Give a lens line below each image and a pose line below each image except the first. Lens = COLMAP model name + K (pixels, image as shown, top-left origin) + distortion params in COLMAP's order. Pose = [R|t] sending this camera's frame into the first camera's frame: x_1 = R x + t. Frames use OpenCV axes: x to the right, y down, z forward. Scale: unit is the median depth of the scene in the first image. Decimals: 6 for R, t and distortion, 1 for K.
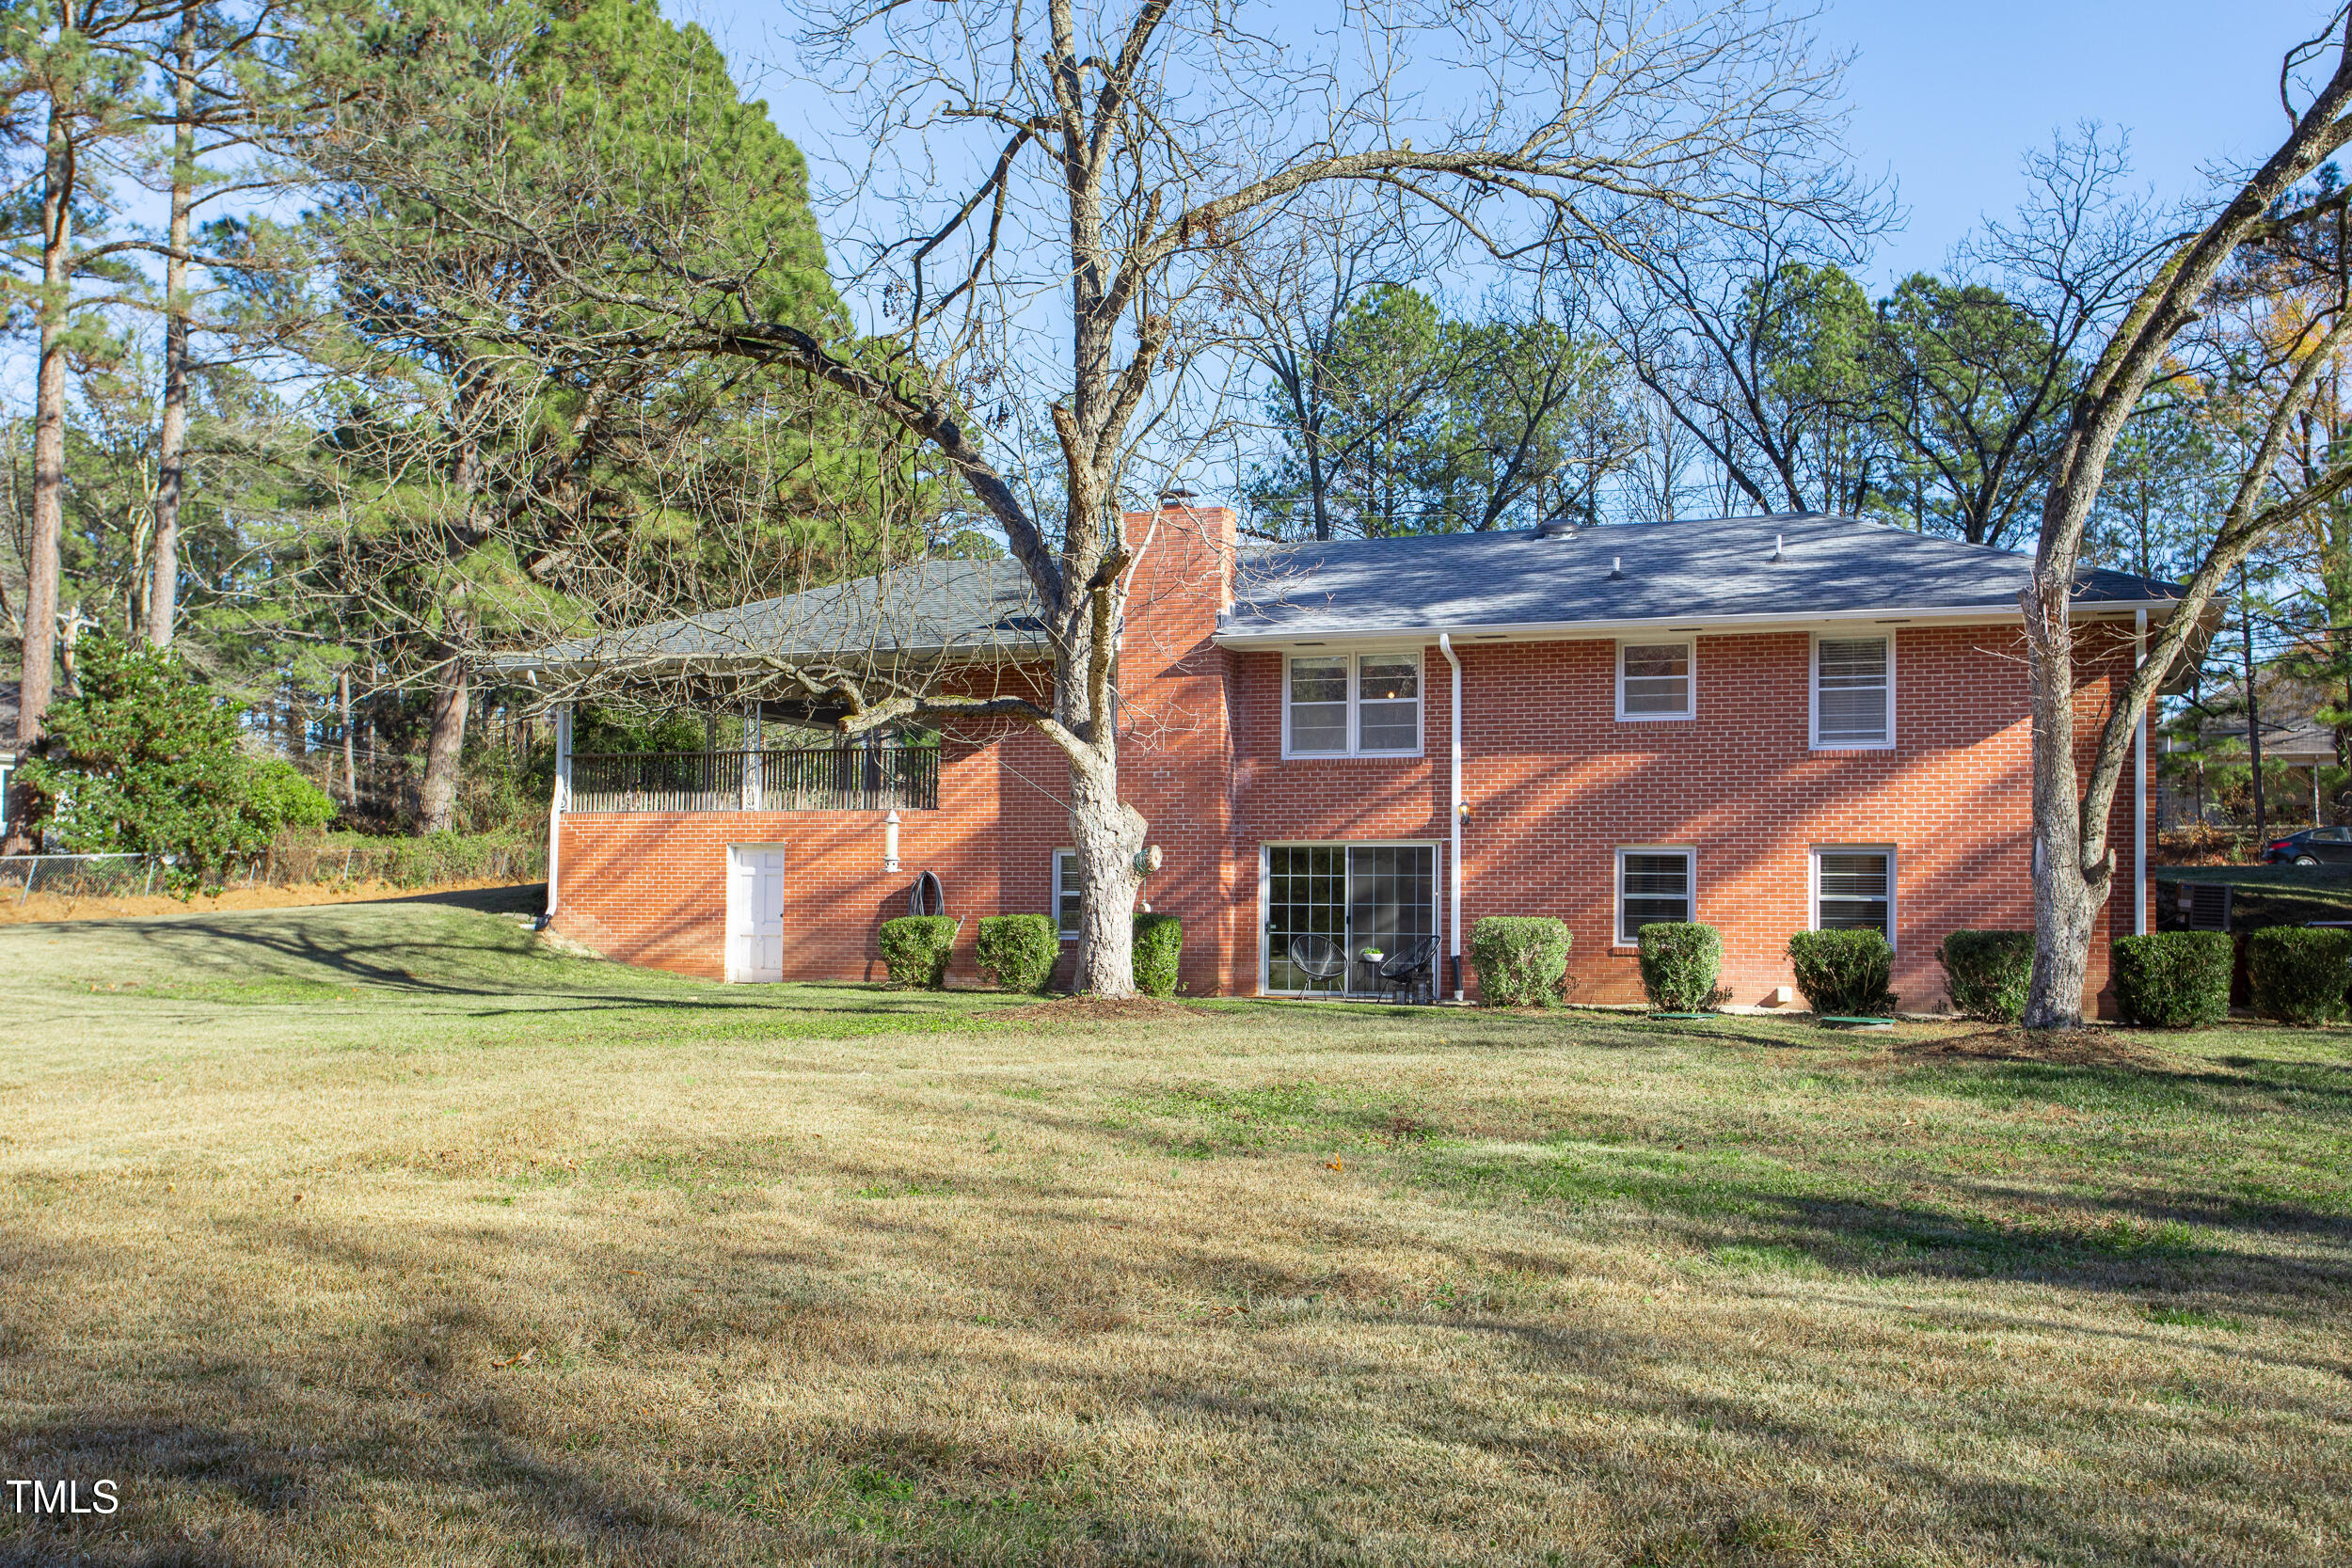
lens RADIAL K [[2231.6, 0, 1175.4], [0, 2231.6, 781.2], [0, 0, 1]] dist [0.007549, 0.000000]
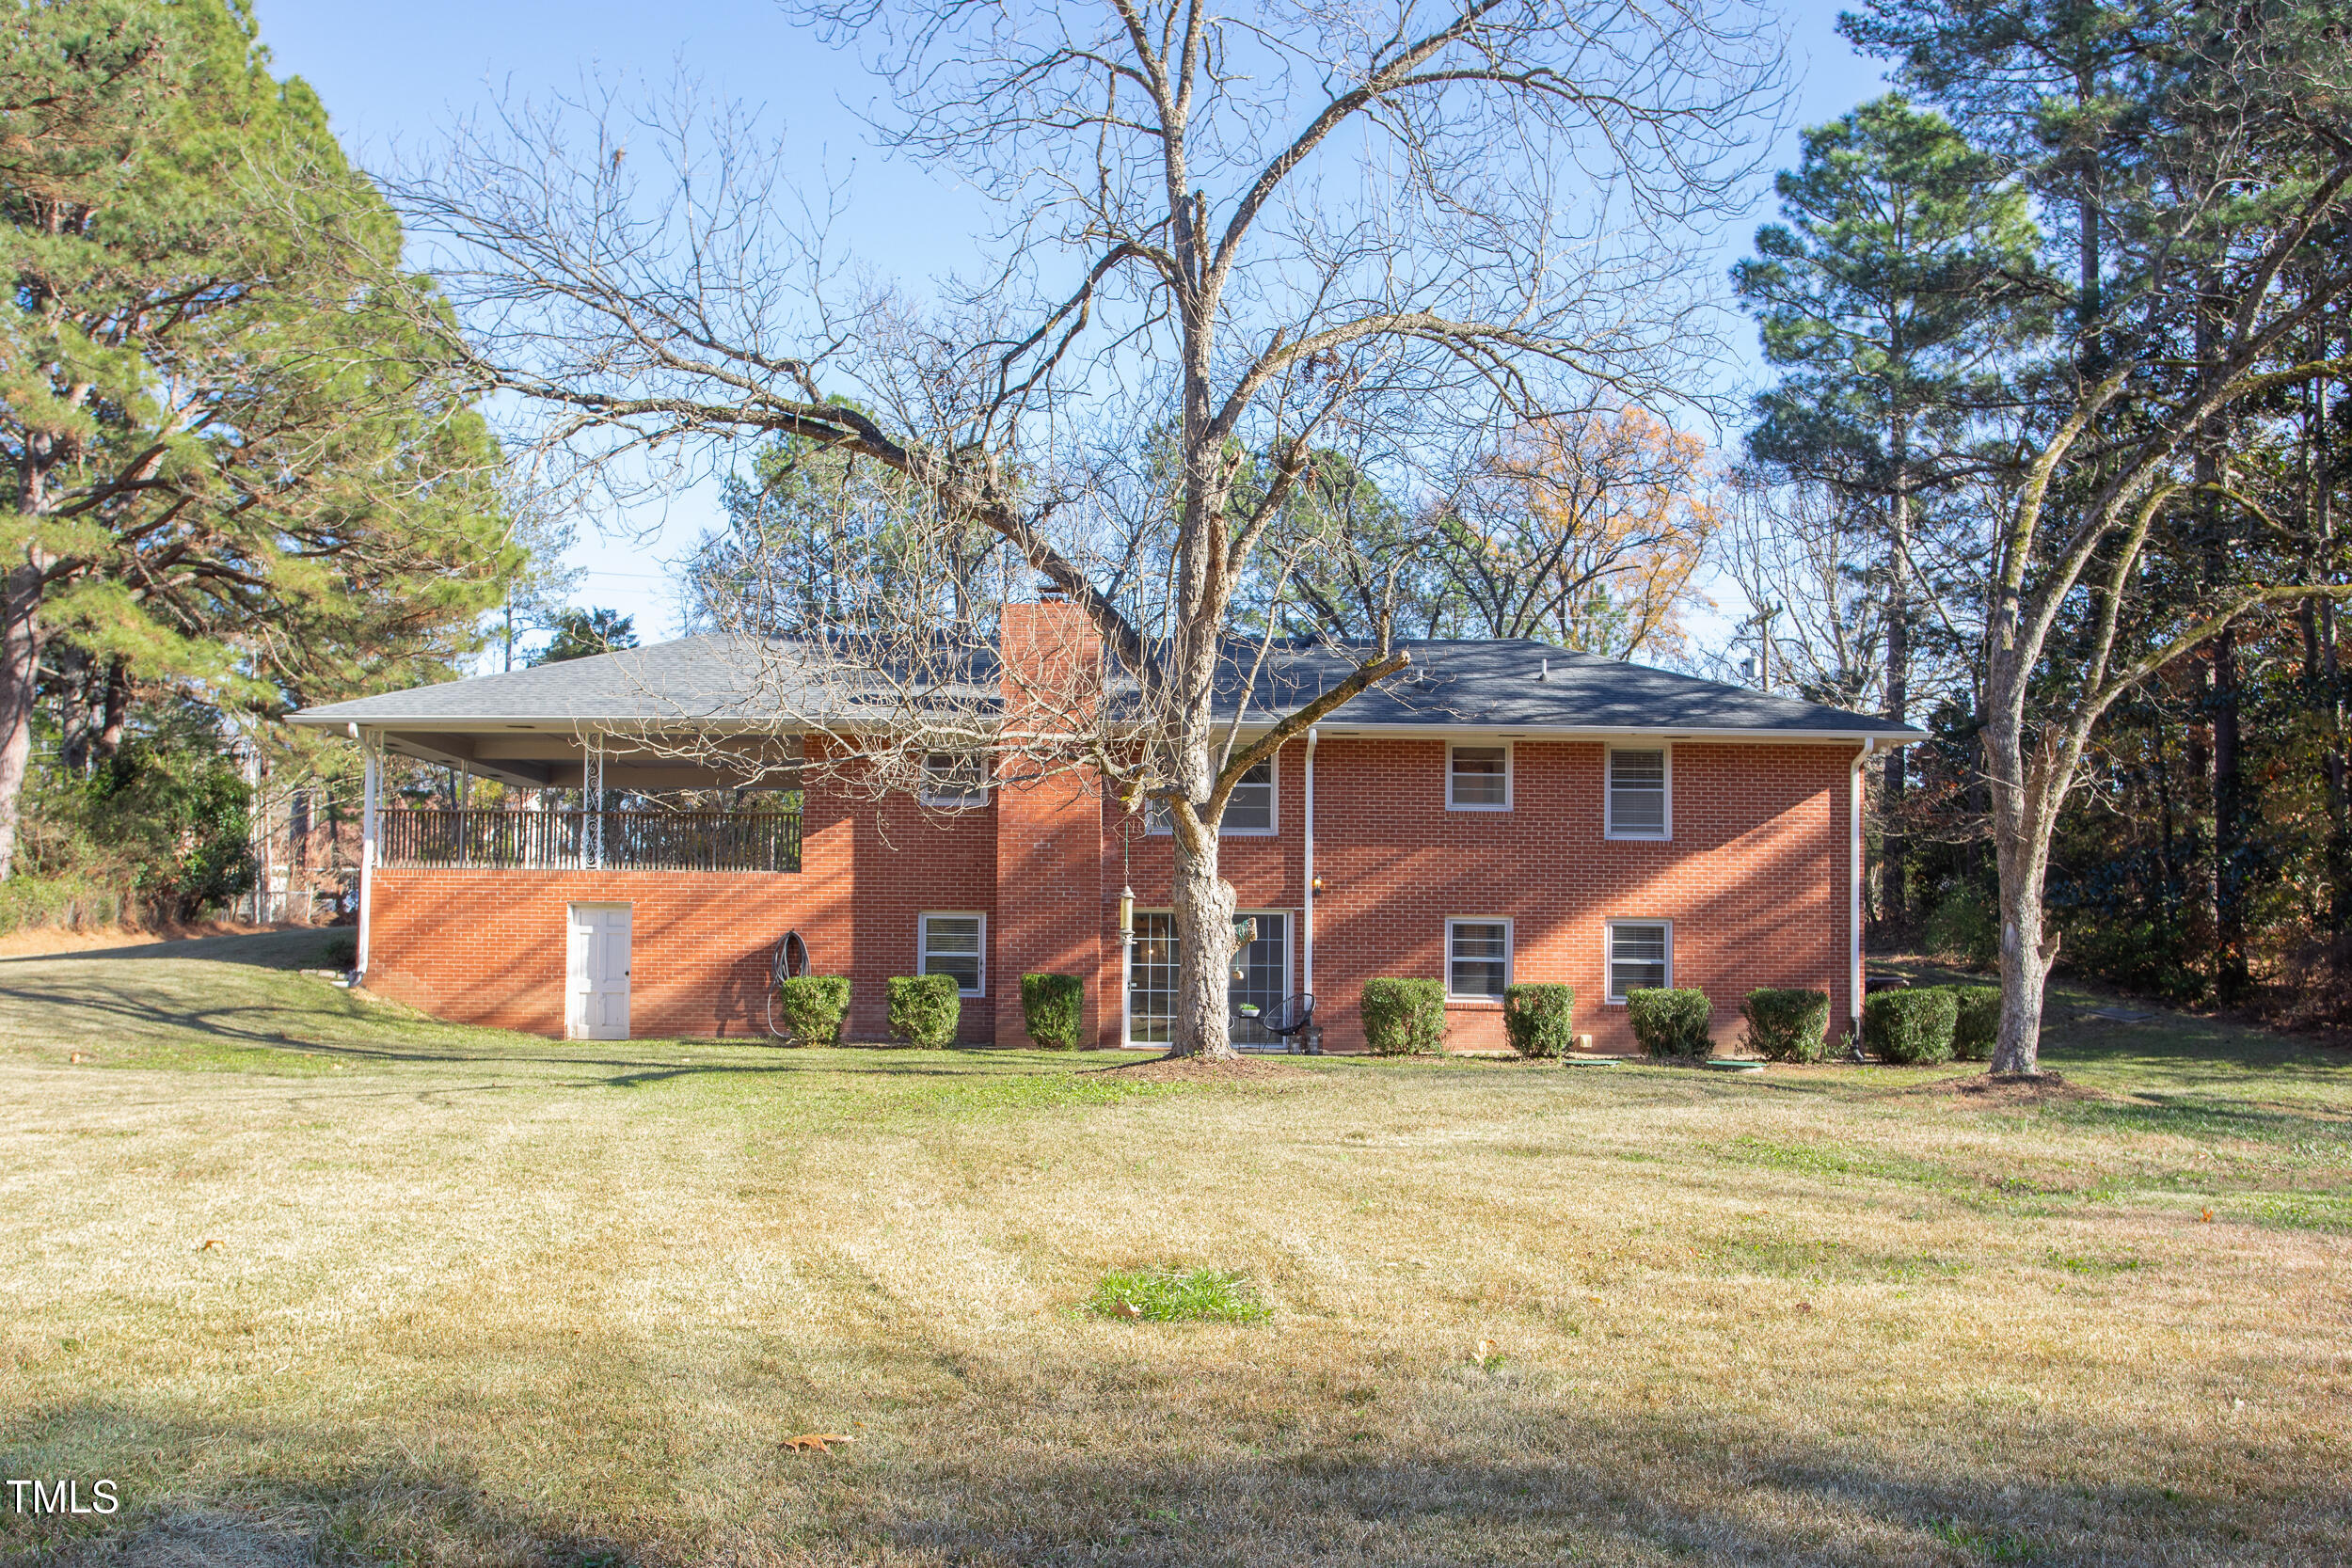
lens RADIAL K [[1952.0, 0, 1175.3], [0, 1952.0, 799.8], [0, 0, 1]] dist [0.004863, 0.007377]
pose [[0.935993, 0.030459, 0.350698, -0.307084], [-0.023627, 0.999439, -0.023744, -0.004644], [-0.351225, 0.013938, 0.936187, 0.087573]]
